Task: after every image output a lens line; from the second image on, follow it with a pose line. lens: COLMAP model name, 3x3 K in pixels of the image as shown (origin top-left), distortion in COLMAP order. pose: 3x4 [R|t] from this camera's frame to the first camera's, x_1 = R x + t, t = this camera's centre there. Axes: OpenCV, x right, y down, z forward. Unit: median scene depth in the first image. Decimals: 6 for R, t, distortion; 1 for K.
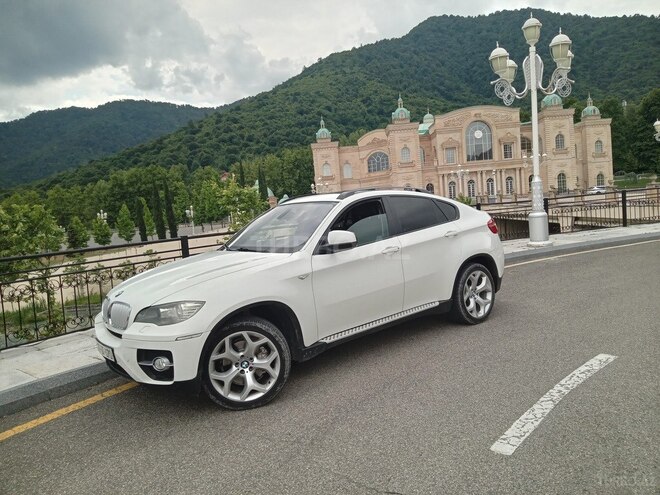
lens RADIAL K [[479.3, 0, 330.0], [0, 479.3, 247.5], [0, 0, 1]] dist [0.083805, -0.132979]
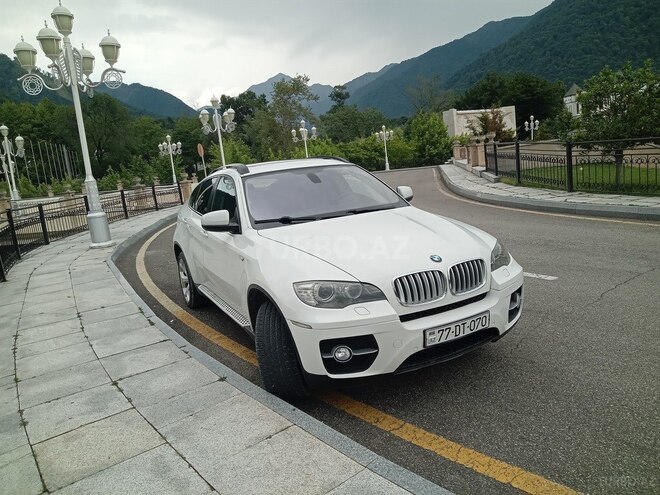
lens RADIAL K [[479.3, 0, 330.0], [0, 479.3, 247.5], [0, 0, 1]] dist [0.083805, -0.132979]
pose [[0.188872, -0.110033, 0.975818, -1.034350], [0.163084, 0.983418, 0.079324, -0.009998], [-0.968365, 0.144158, 0.203685, 0.852528]]
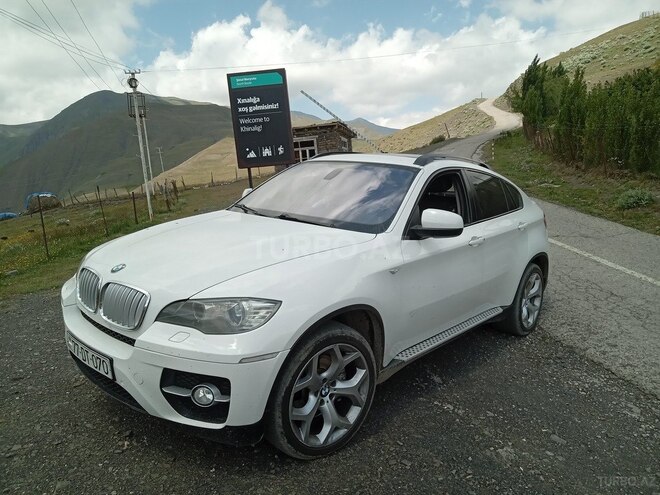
lens RADIAL K [[479.3, 0, 330.0], [0, 479.3, 247.5], [0, 0, 1]] dist [0.083805, -0.132979]
pose [[0.975403, 0.107049, 0.192691, -0.245055], [-0.120889, 0.990758, 0.061525, -0.003665], [-0.184324, -0.083306, 0.979329, 0.279577]]
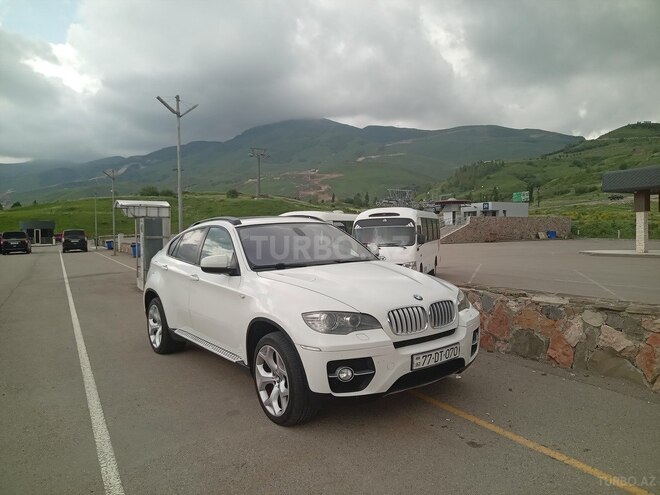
lens RADIAL K [[479.3, 0, 330.0], [0, 479.3, 247.5], [0, 0, 1]] dist [0.083805, -0.132979]
pose [[0.034472, 0.040919, 0.998568, -1.173664], [0.119840, 0.991783, -0.044778, 0.016571], [-0.992195, 0.121212, 0.029285, 0.960154]]
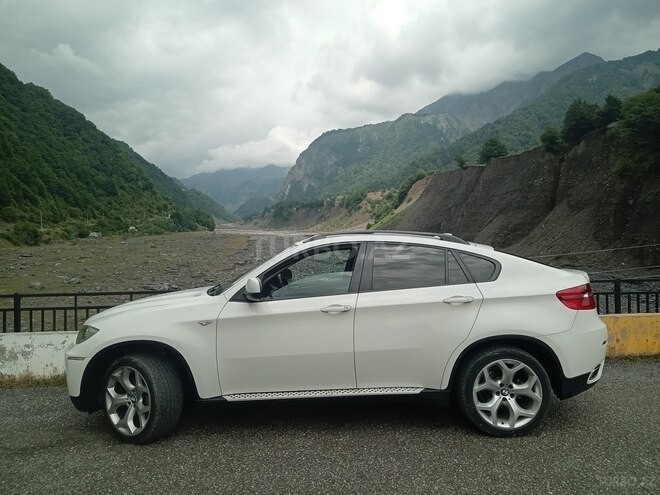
lens RADIAL K [[479.3, 0, 330.0], [0, 479.3, 247.5], [0, 0, 1]] dist [0.083805, -0.132979]
pose [[0.781858, 0.074811, -0.618952, 0.603906], [-0.107603, 0.994069, -0.015774, -0.082723], [0.614101, 0.078935, 0.785270, 0.336941]]
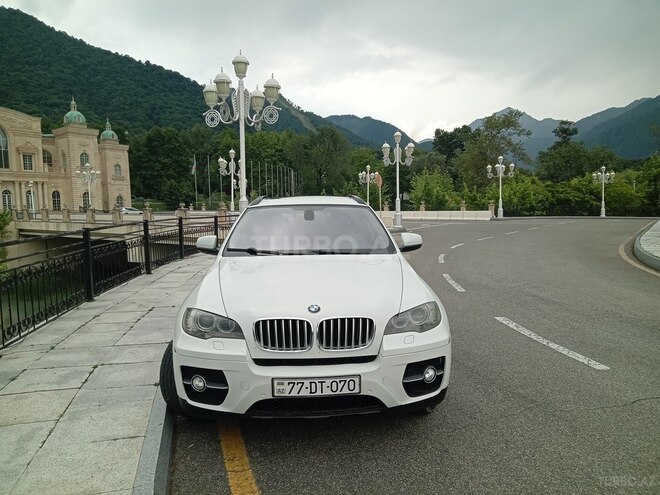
lens RADIAL K [[479.3, 0, 330.0], [0, 479.3, 247.5], [0, 0, 1]] dist [0.083805, -0.132979]
pose [[0.577240, 0.001753, 0.816572, -0.873374], [0.032080, 0.999177, -0.024823, 0.016264], [-0.815944, 0.040524, 0.576709, 0.461604]]
